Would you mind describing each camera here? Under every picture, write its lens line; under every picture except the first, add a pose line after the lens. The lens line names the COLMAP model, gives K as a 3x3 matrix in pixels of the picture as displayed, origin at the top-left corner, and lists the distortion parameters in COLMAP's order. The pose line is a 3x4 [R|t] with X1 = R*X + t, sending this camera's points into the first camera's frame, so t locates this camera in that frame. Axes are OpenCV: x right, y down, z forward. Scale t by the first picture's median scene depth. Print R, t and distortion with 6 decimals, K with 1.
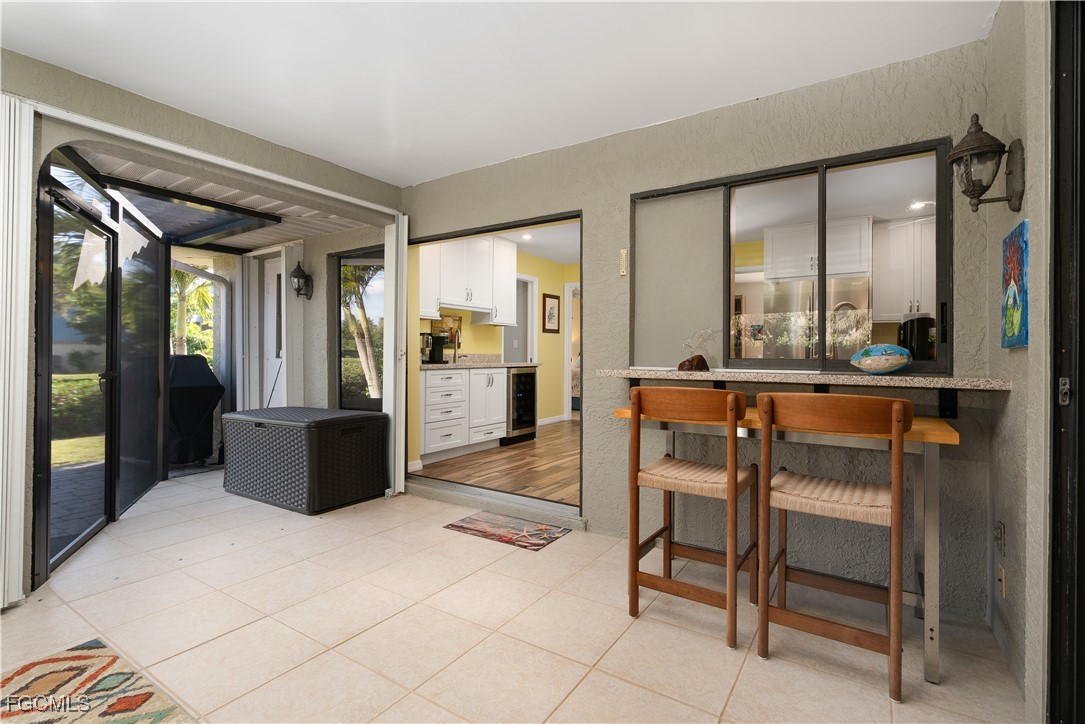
lens RADIAL K [[498.2, 0, 541.9], [0, 498.2, 357.2], [0, 0, 1]] dist [-0.003688, -0.000950]
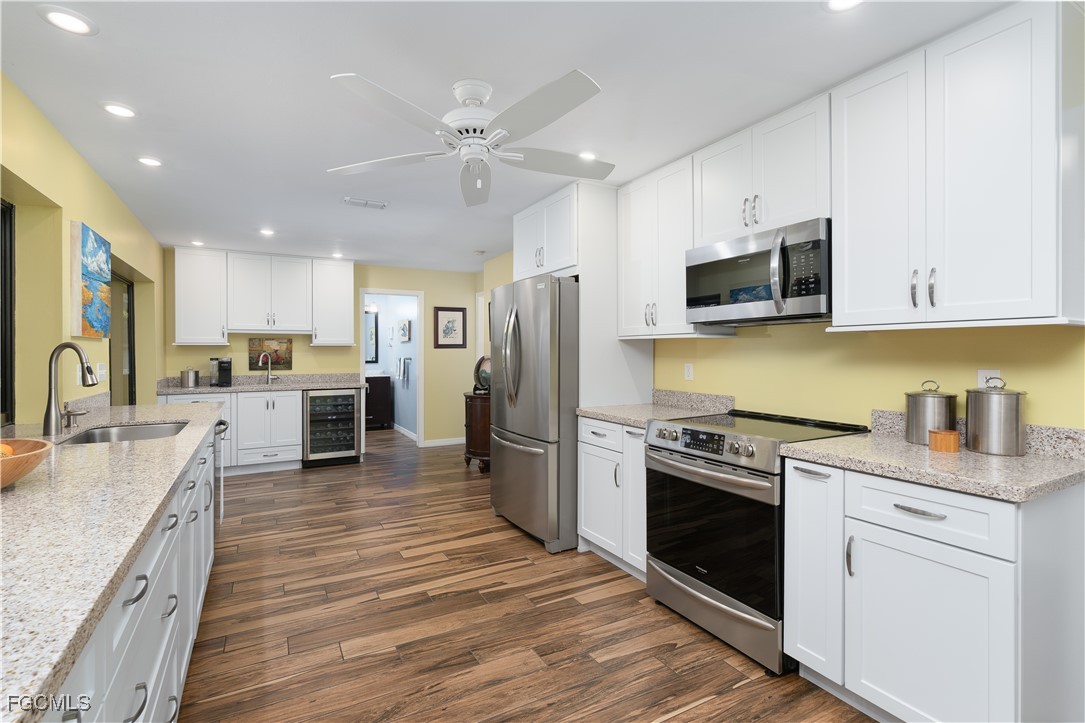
lens RADIAL K [[498.2, 0, 538.3], [0, 498.2, 355.3], [0, 0, 1]] dist [-0.003688, -0.000950]
pose [[0.887025, -0.005118, -0.461693, 0.805467], [0.004558, 0.999987, -0.002328, -0.044119], [0.461699, -0.000040, 0.887037, 0.339674]]
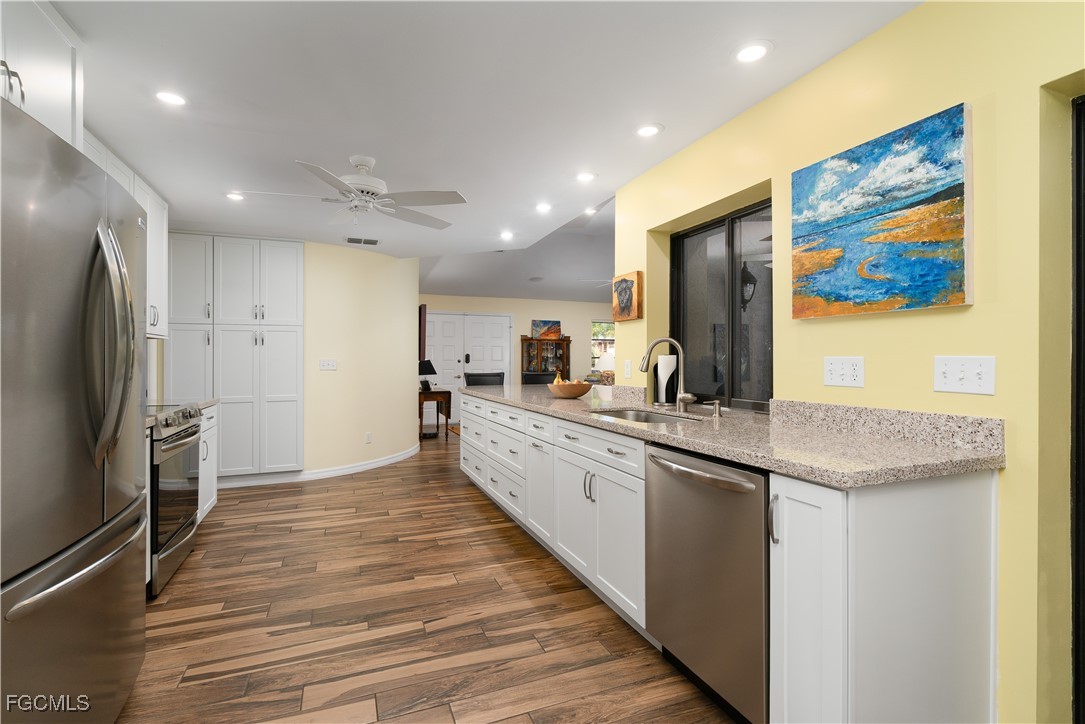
lens RADIAL K [[498.2, 0, 542.1], [0, 498.2, 357.1], [0, 0, 1]] dist [-0.003688, -0.000950]
pose [[-0.825459, -0.003192, 0.564454, 0.134907], [-0.002439, 0.999995, 0.002087, -0.039180], [-0.564457, 0.000346, -0.825462, 0.977271]]
